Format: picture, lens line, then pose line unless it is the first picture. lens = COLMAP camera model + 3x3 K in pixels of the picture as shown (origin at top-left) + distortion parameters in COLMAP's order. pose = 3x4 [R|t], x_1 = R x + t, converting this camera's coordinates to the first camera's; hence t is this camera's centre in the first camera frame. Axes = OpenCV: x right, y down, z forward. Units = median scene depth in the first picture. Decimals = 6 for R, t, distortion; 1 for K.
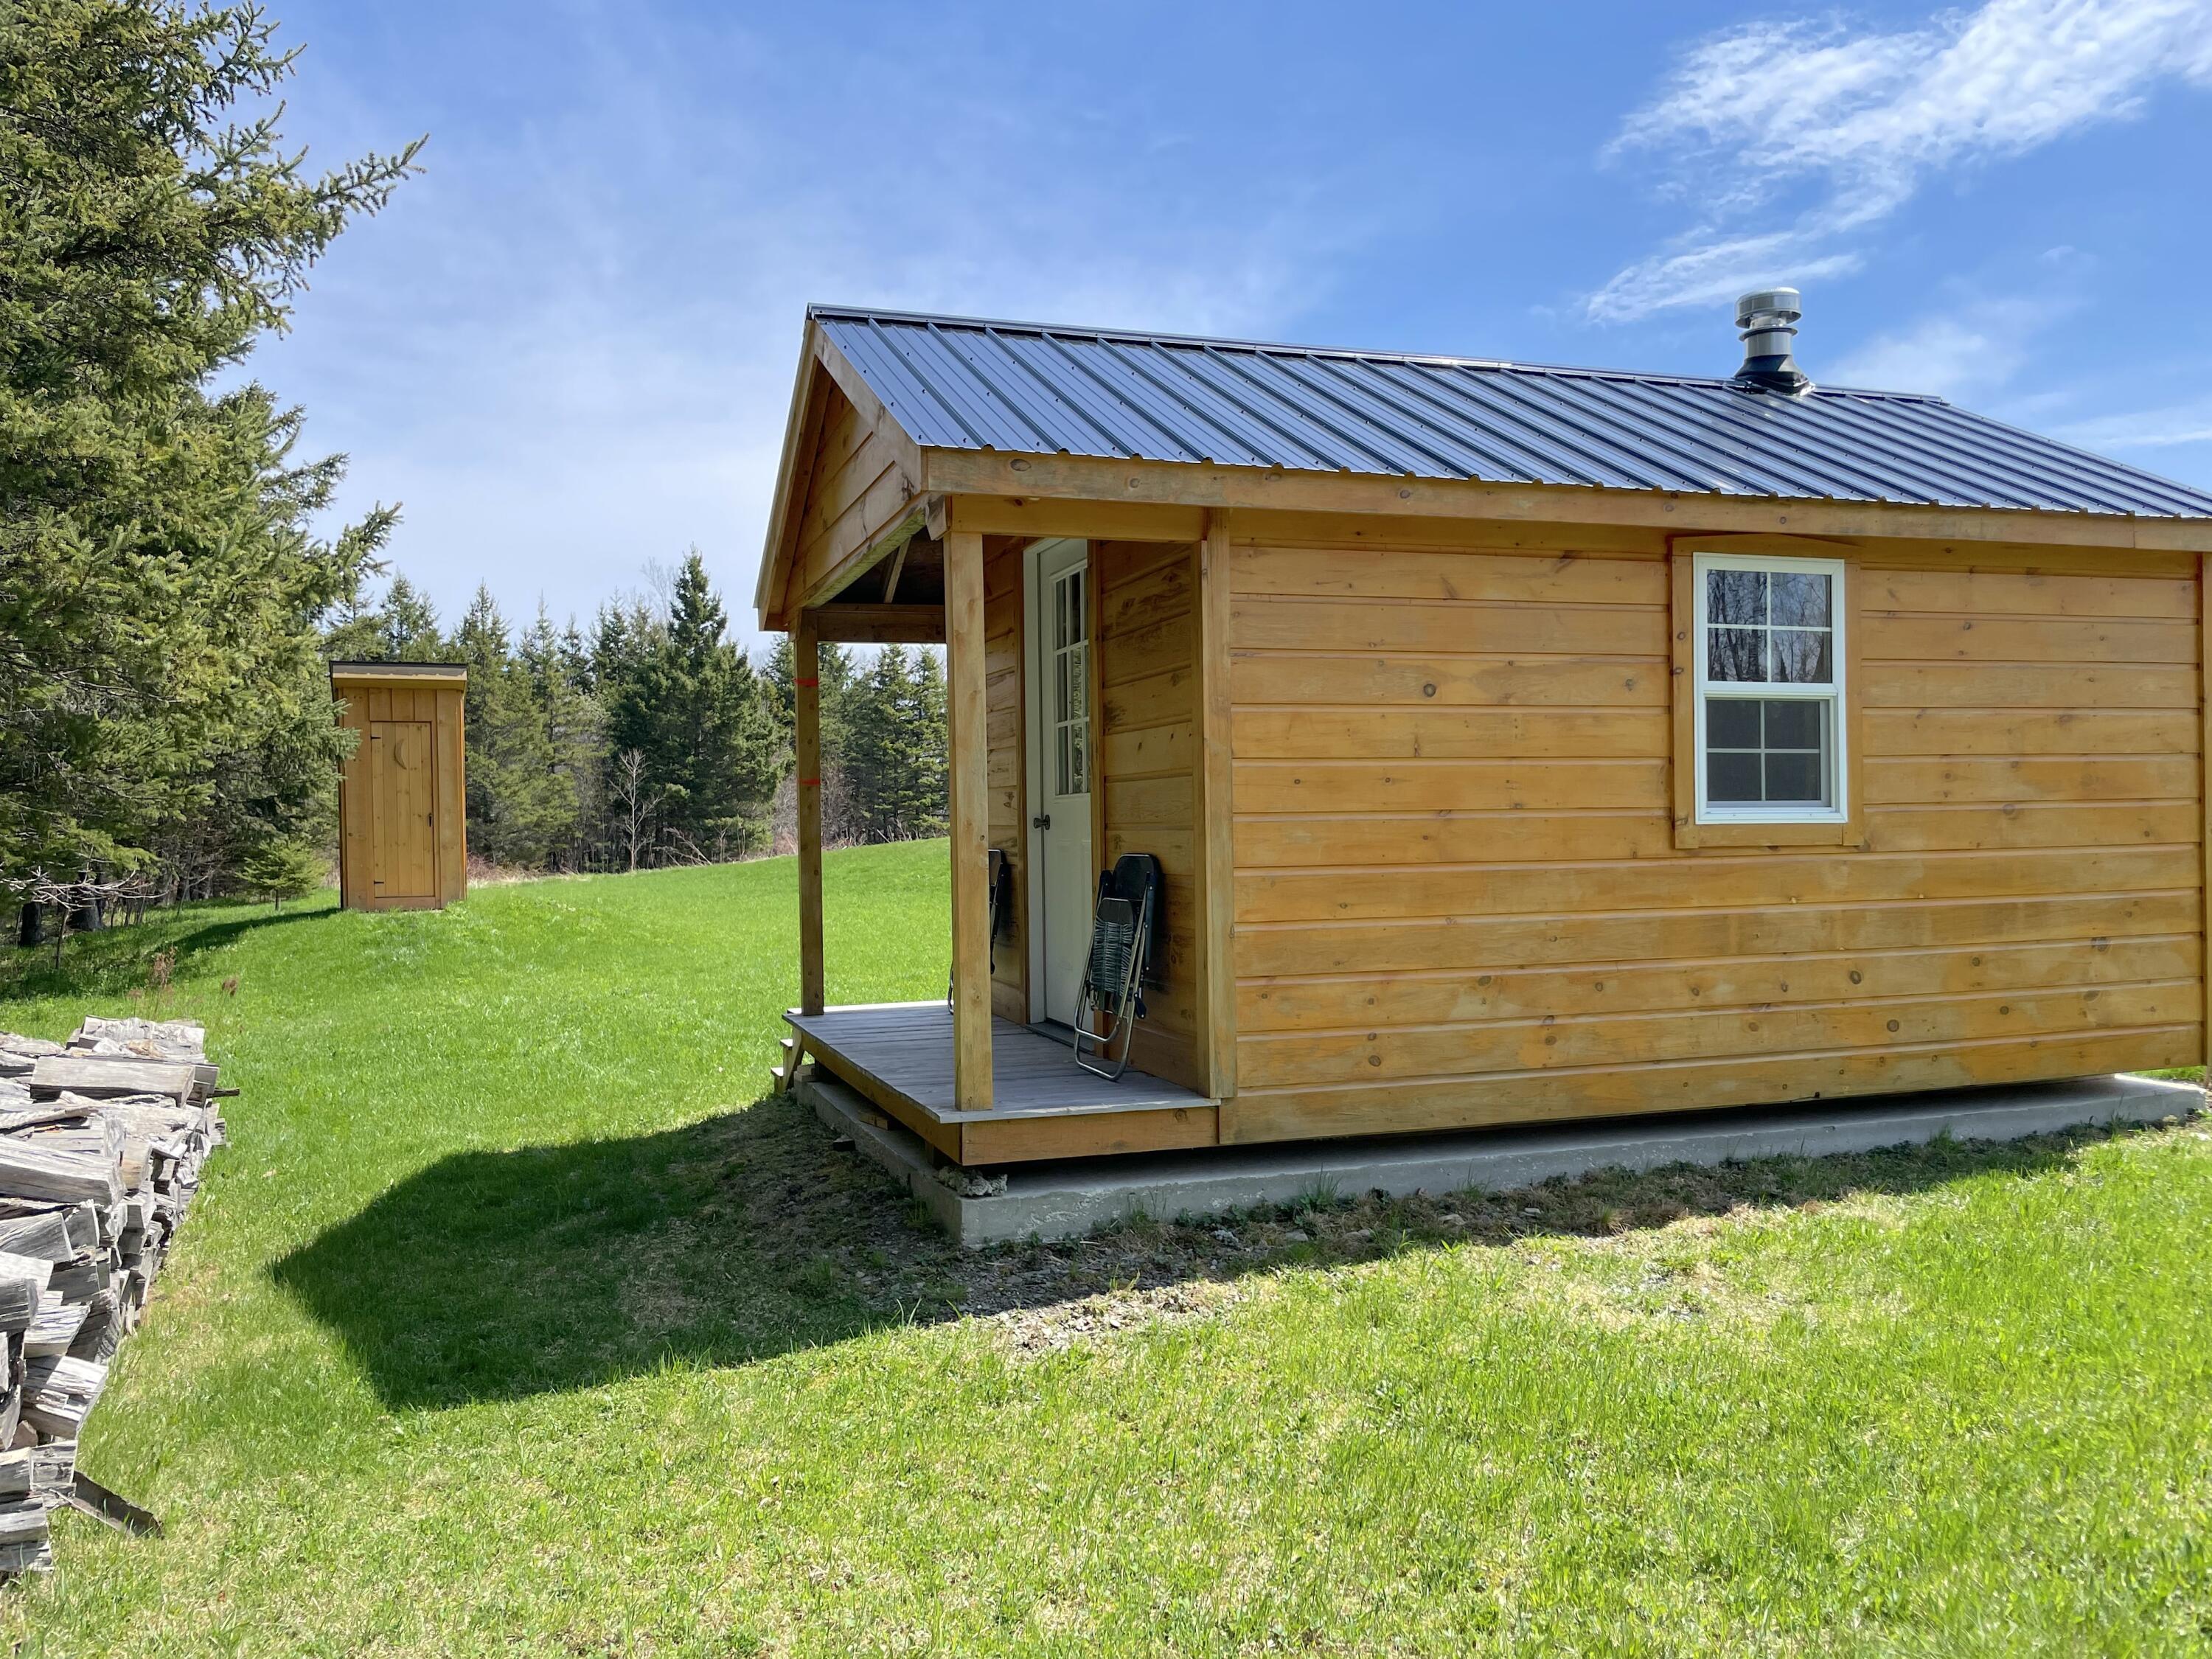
lens RADIAL K [[1678.7, 0, 1104.9], [0, 1678.7, 824.5], [0, 0, 1]] dist [-0.000270, -0.000065]
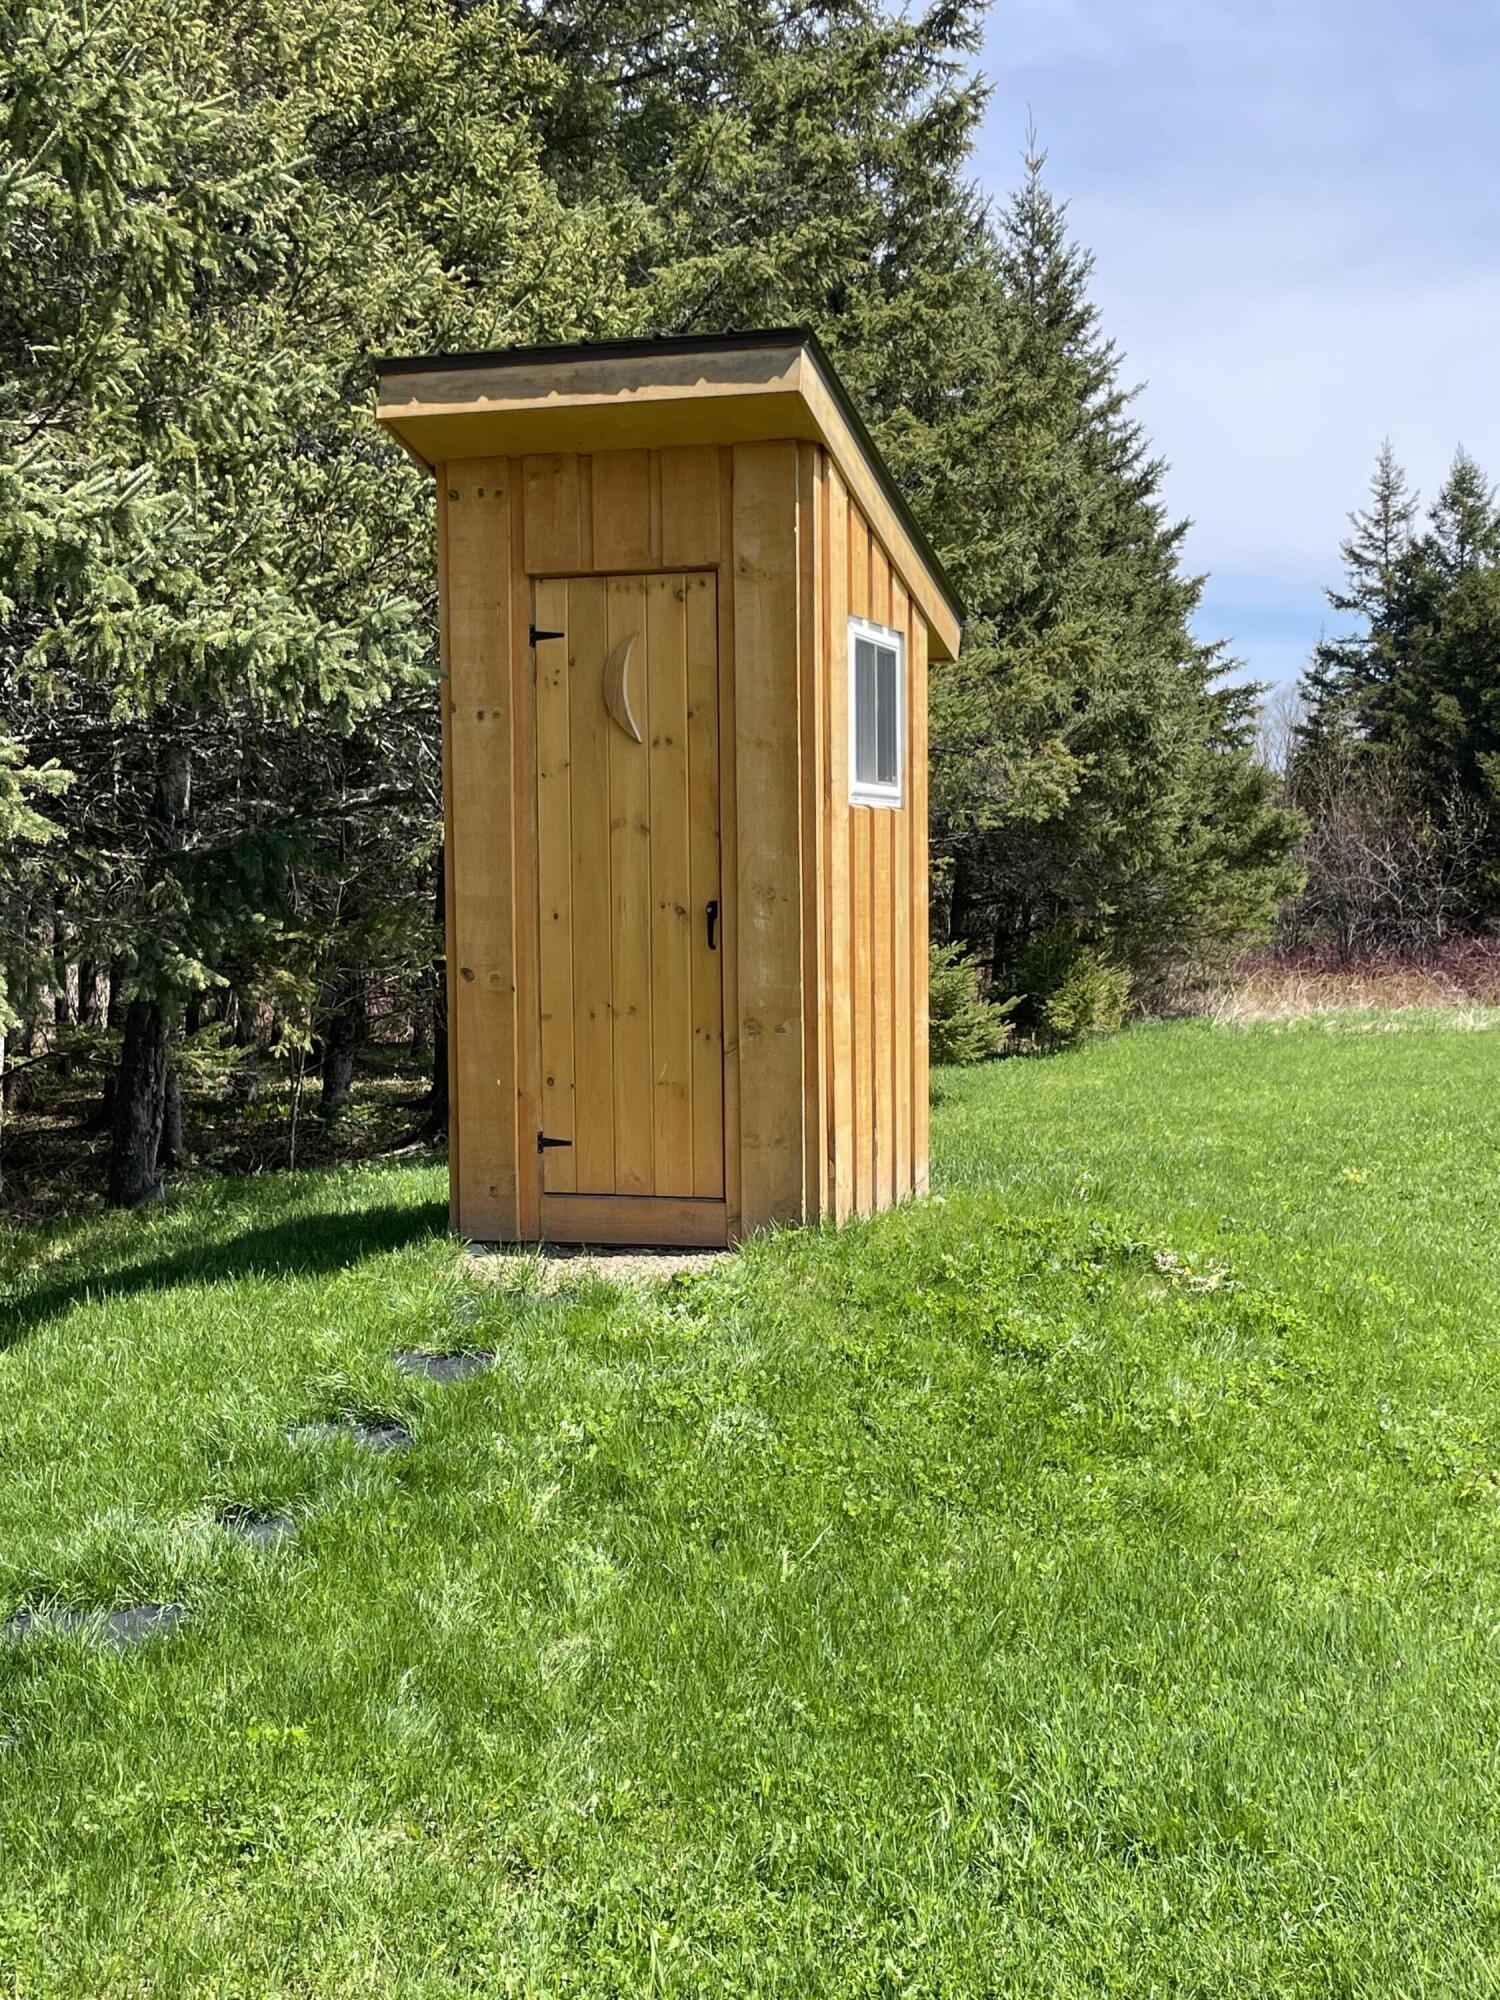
lens RADIAL K [[2512.0, 0, 750.3], [0, 2512.0, 1001.4], [0, 0, 1]] dist [0.027868, 0.000000]
pose [[0.751946, 0.047274, -0.657528, -0.126439], [-0.020376, 0.998616, 0.048495, -0.010931], [0.658910, -0.023067, 0.751868, 0.696431]]
